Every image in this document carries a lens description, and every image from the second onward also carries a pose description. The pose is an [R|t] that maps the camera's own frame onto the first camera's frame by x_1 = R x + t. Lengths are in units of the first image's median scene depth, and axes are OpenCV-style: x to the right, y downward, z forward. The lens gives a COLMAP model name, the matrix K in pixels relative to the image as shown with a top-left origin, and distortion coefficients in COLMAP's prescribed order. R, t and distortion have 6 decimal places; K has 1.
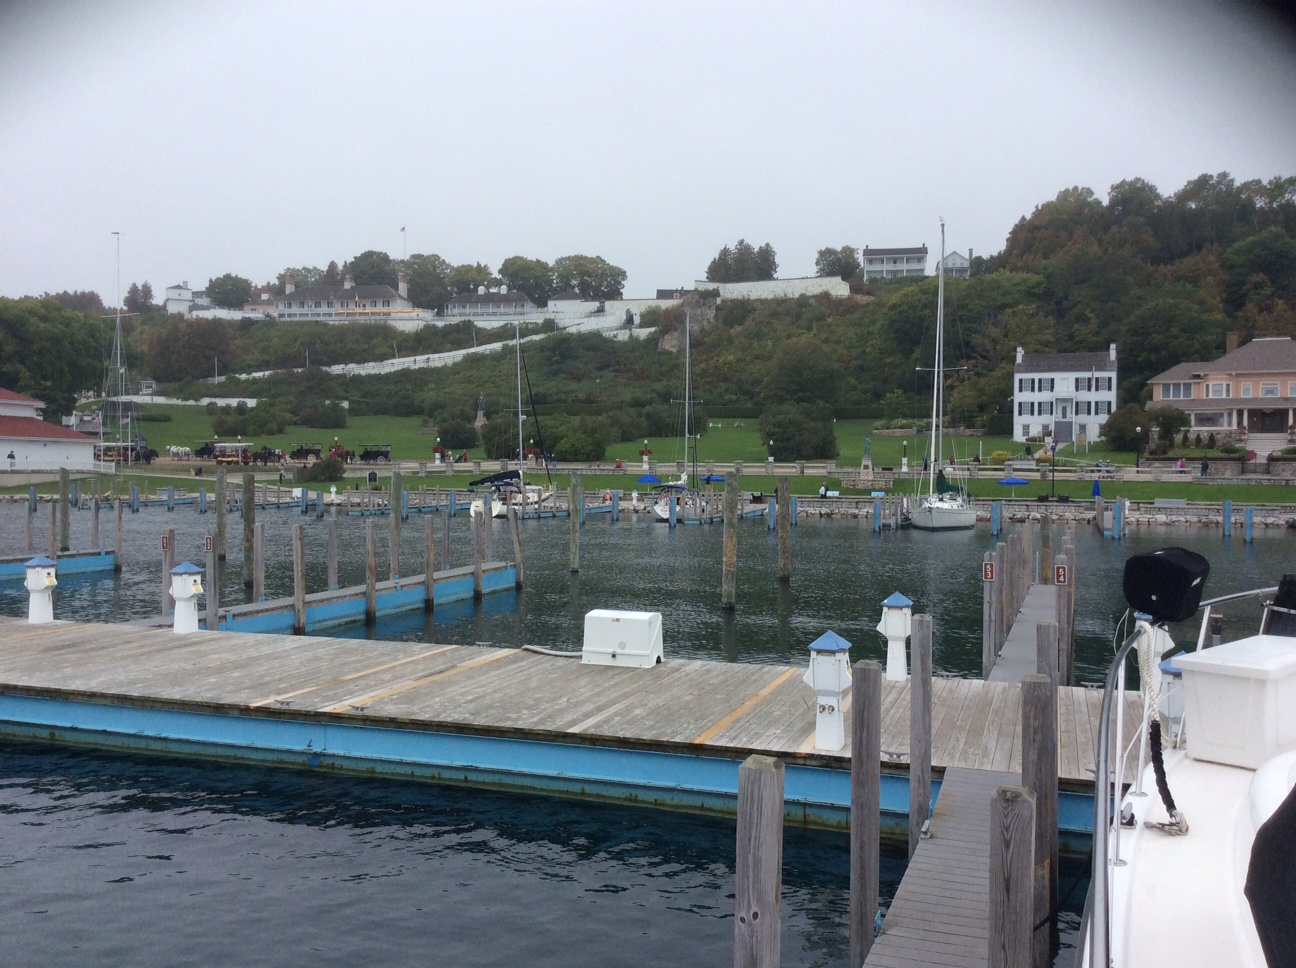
lens RADIAL K [[1199.6, 0, 648.8], [0, 1199.6, 488.0], [0, 0, 1]] dist [0.022680, 0.000000]
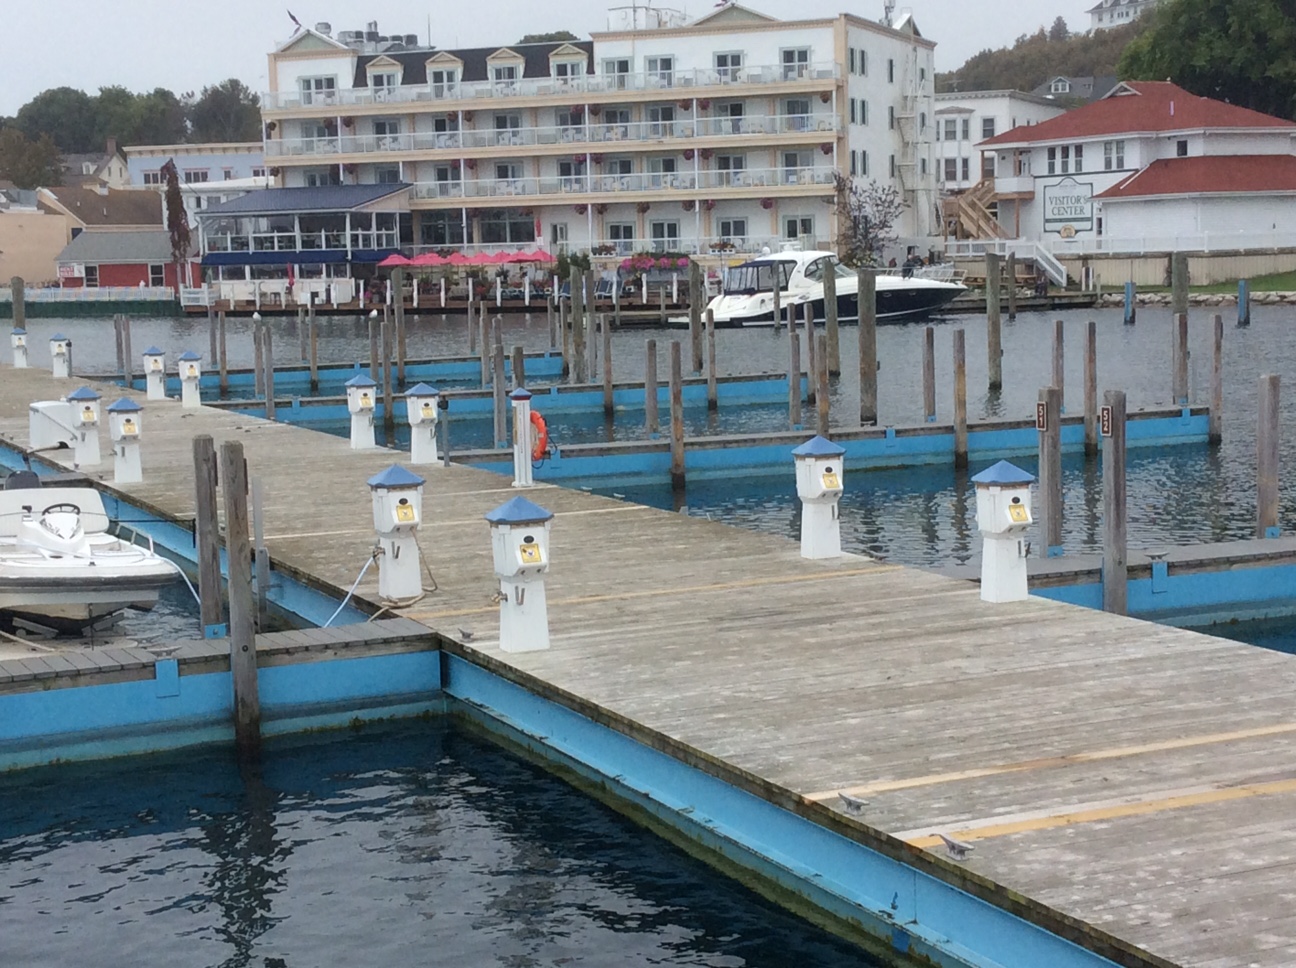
lens RADIAL K [[2154.5, 0, 647.4], [0, 2154.5, 484.5], [0, 0, 1]] dist [0.062955, 0.000000]
pose [[0.685588, 0.050970, -0.726203, 0.131553], [0.022081, 0.995631, 0.090727, -0.010680], [0.727655, -0.078237, 0.681467, 0.220207]]
